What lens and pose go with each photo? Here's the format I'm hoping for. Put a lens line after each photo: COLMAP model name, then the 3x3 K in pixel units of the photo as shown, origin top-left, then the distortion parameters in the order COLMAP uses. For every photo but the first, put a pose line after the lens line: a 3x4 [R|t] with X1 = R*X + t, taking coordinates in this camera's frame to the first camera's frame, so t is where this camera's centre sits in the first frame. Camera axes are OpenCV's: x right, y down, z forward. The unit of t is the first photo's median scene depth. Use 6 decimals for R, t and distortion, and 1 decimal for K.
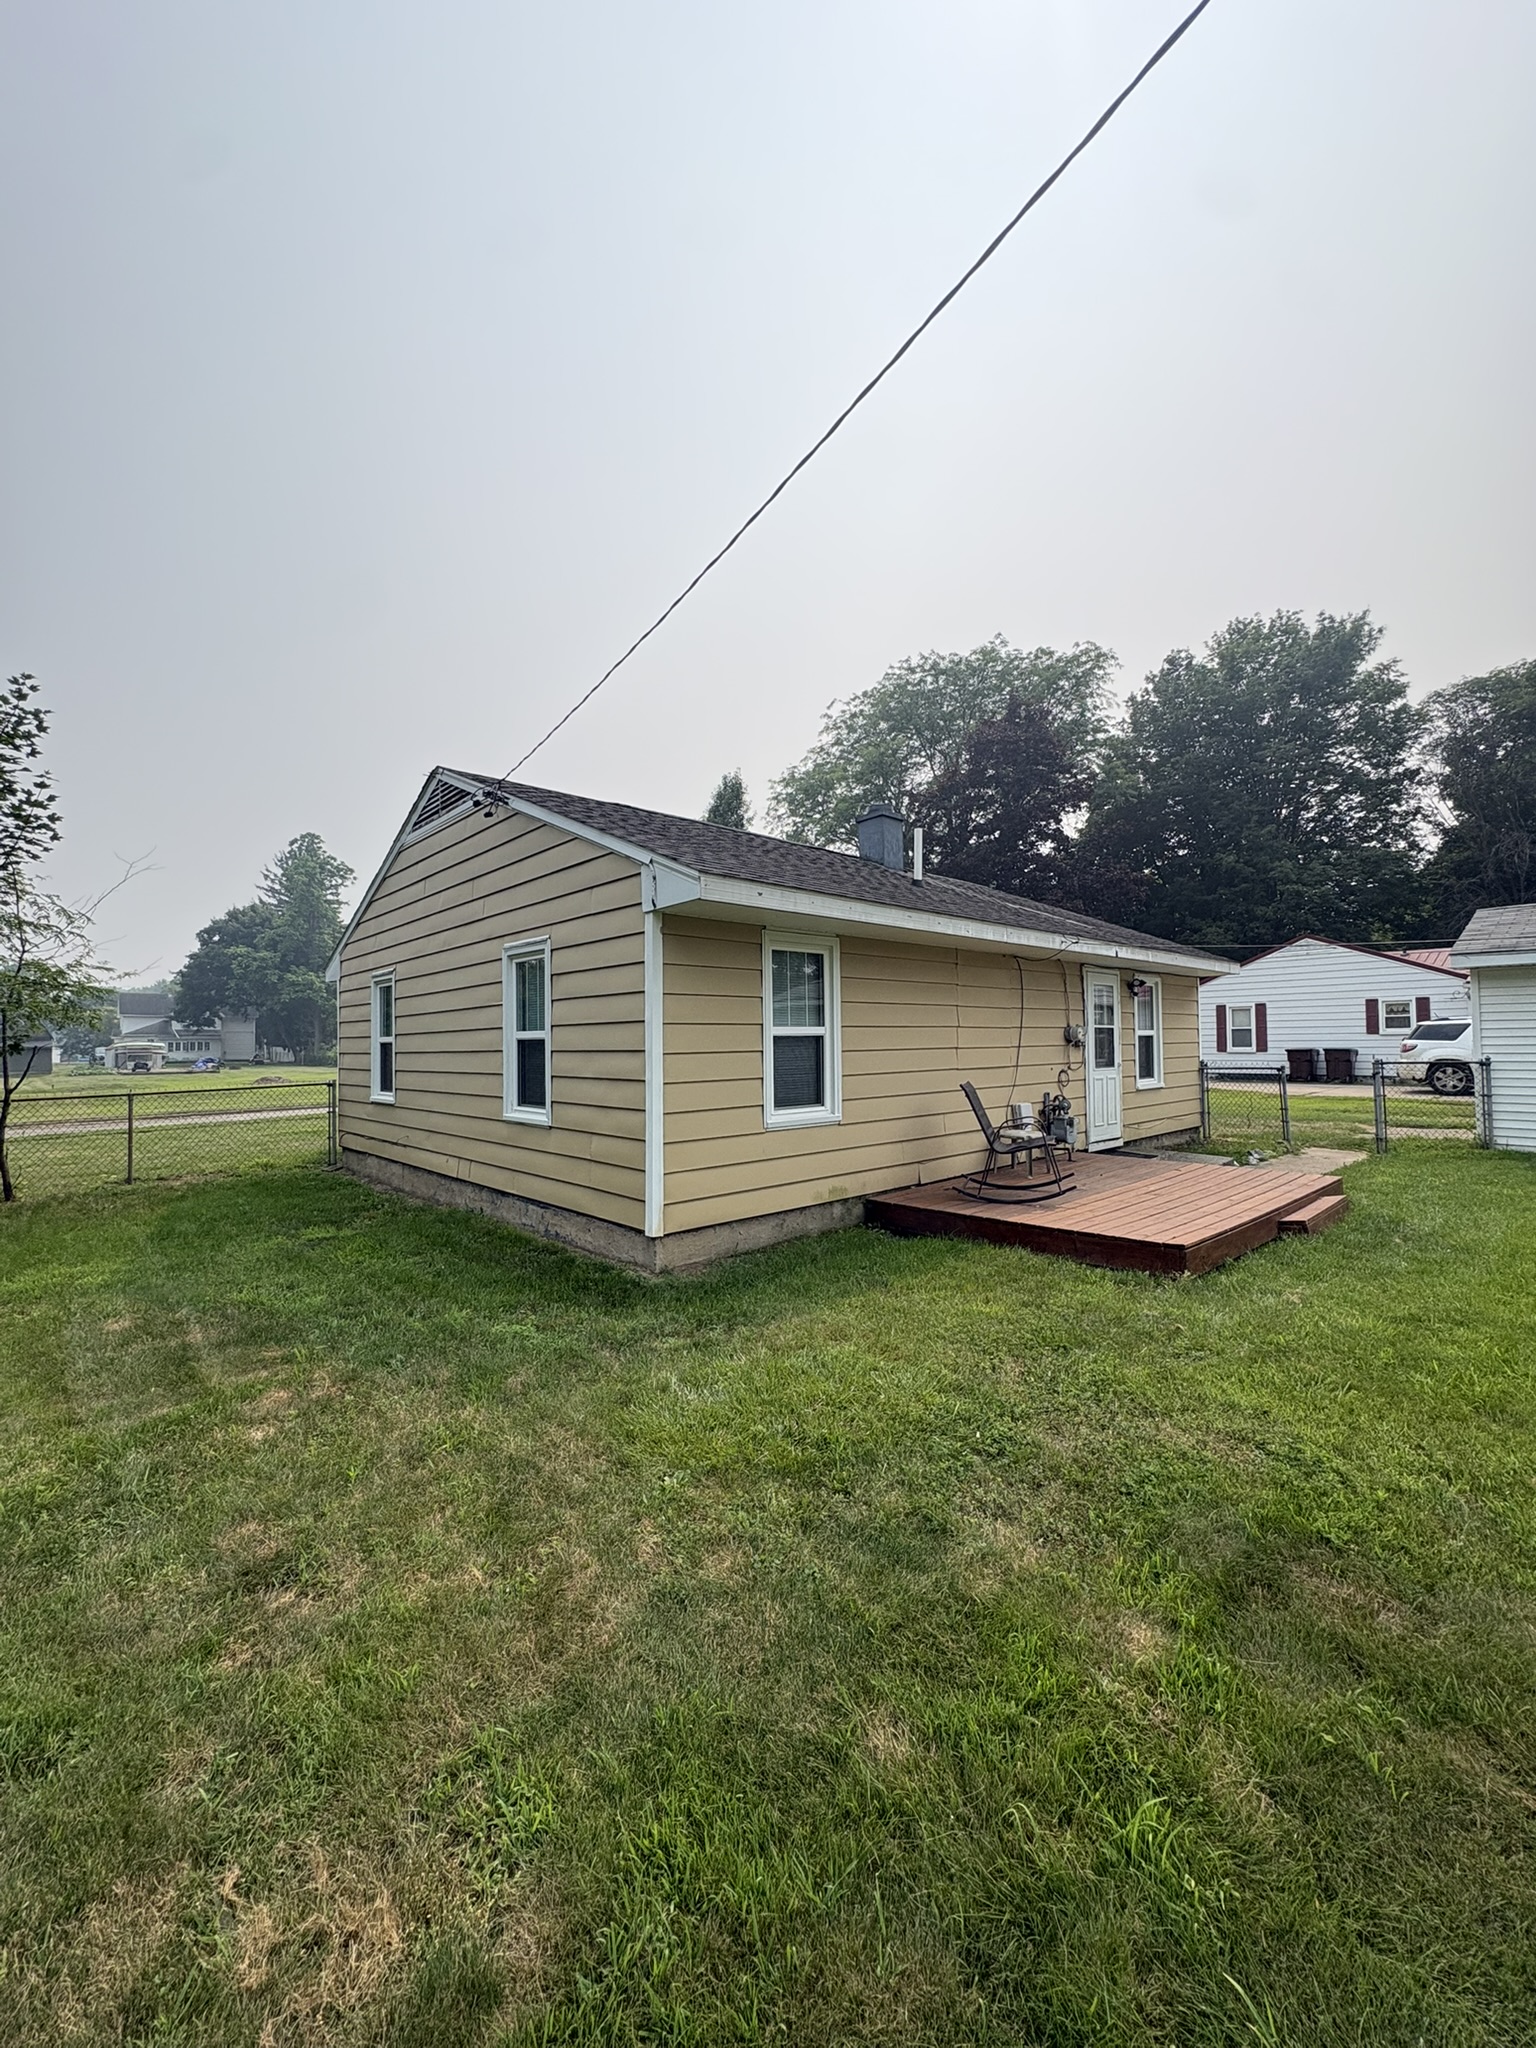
lens RADIAL K [[817.2, 0, 765.7], [0, 817.2, 1018.0], [0, 0, 1]] dist [-0.000301, 0.000323]
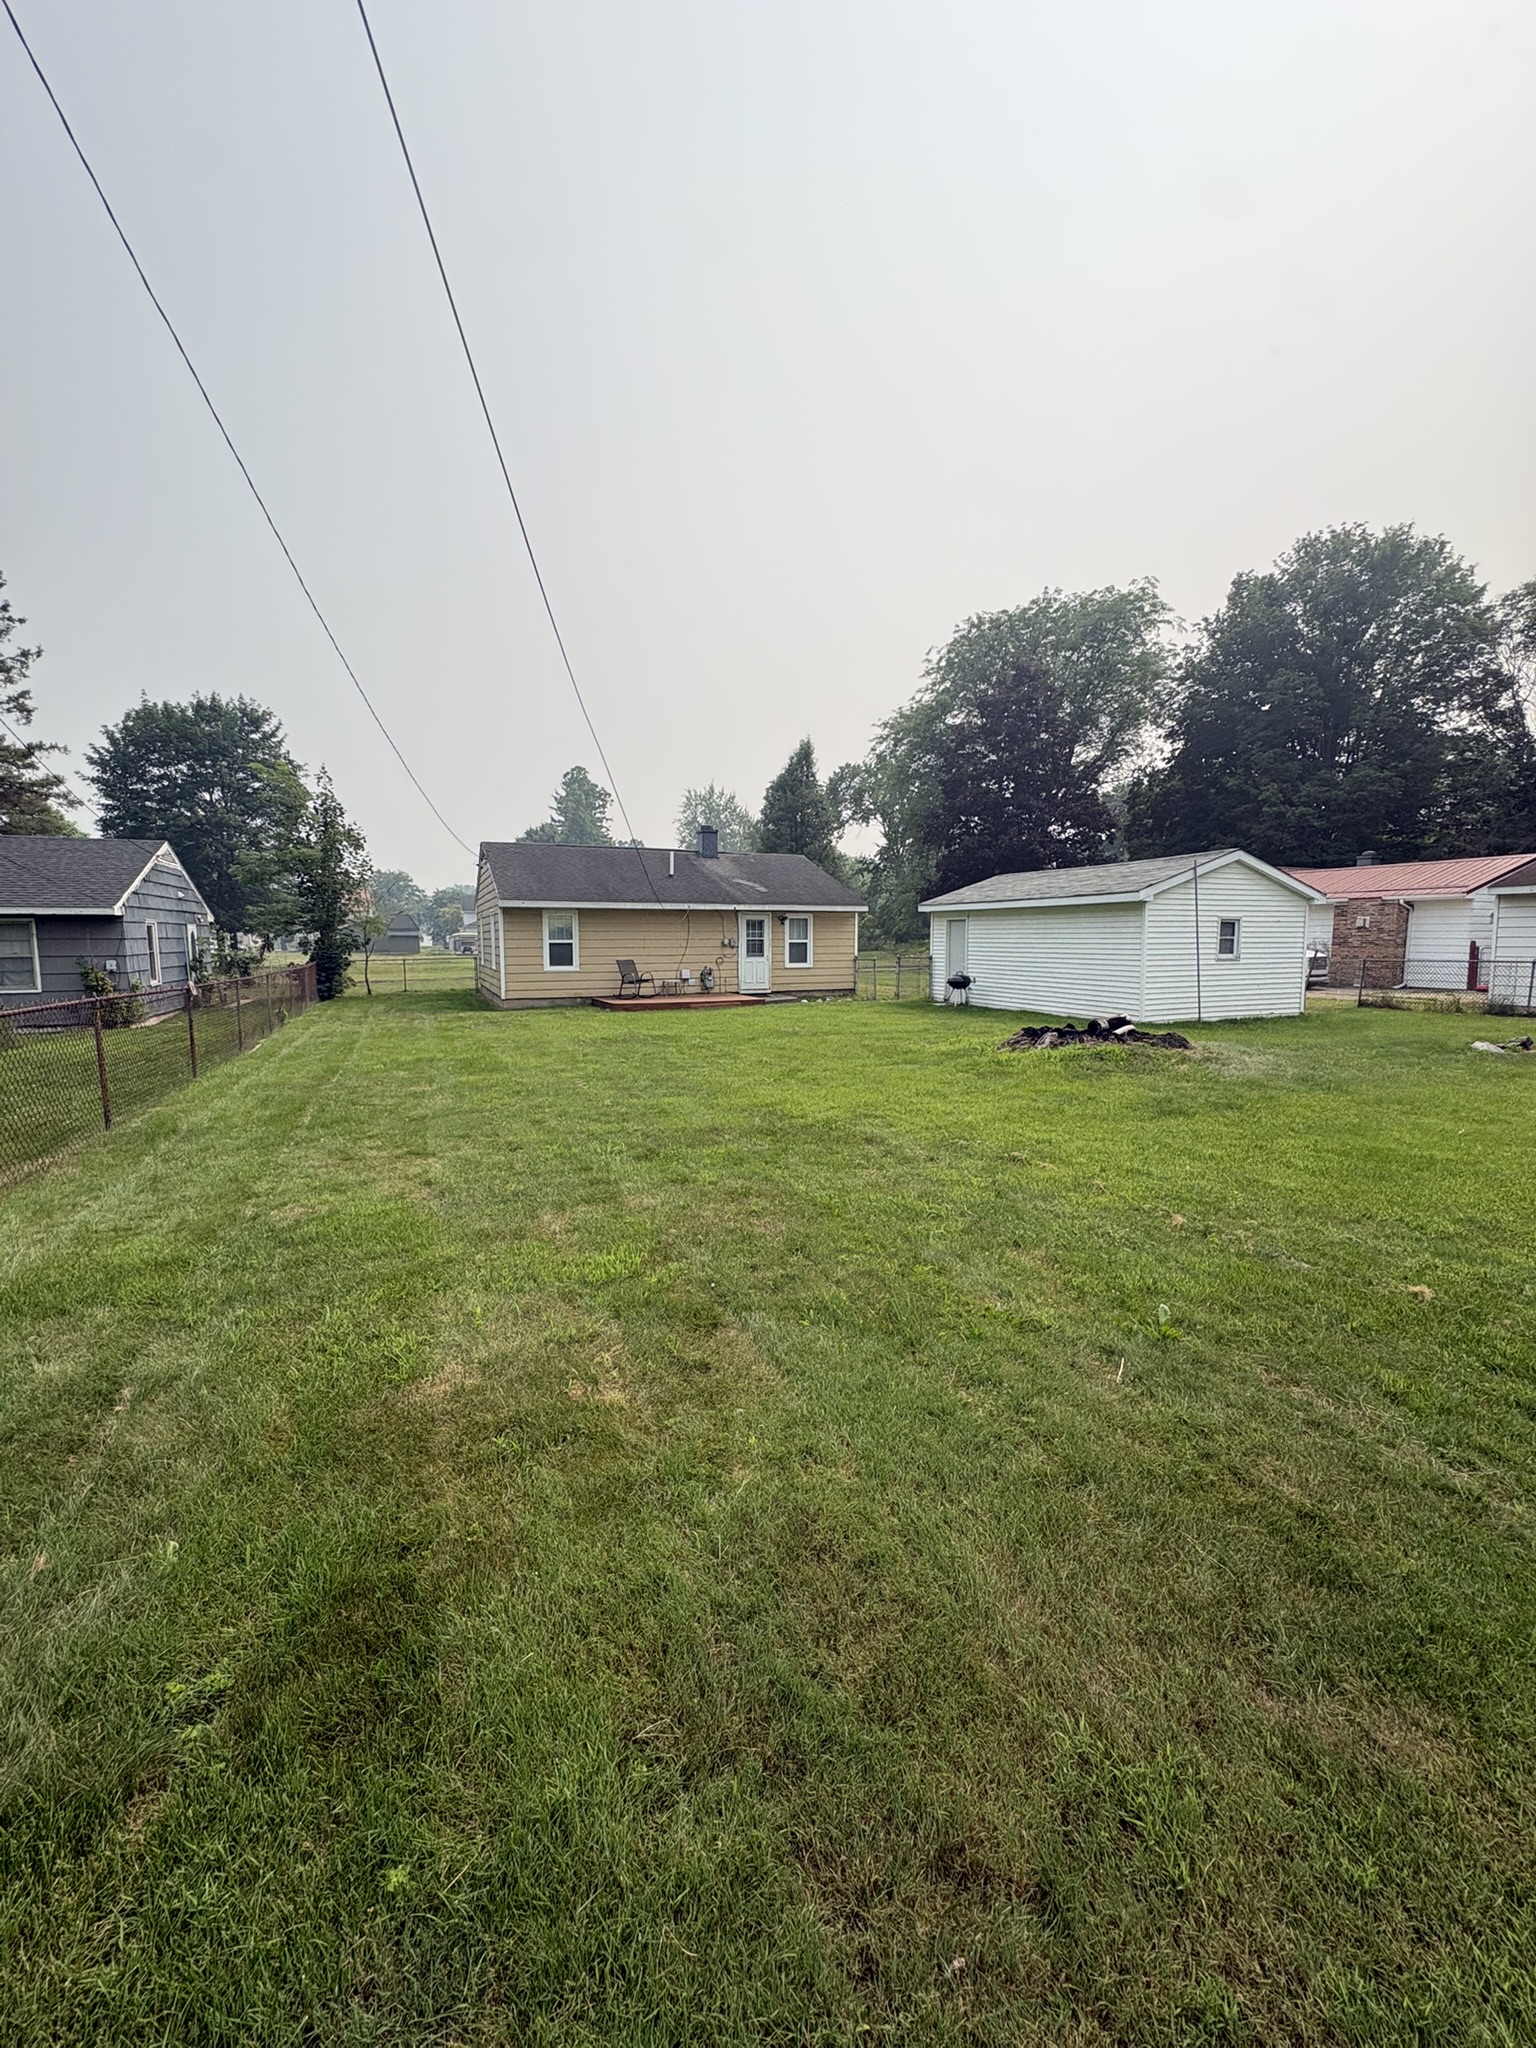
lens RADIAL K [[817.2, 0, 765.7], [0, 817.2, 1018.0], [0, 0, 1]] dist [-0.000301, 0.000323]
pose [[0.944753, 0.044190, -0.324791, 0.302631], [-0.000945, 0.991234, 0.132116, -0.017962], [0.327782, -0.124510, 0.936513, -0.284433]]
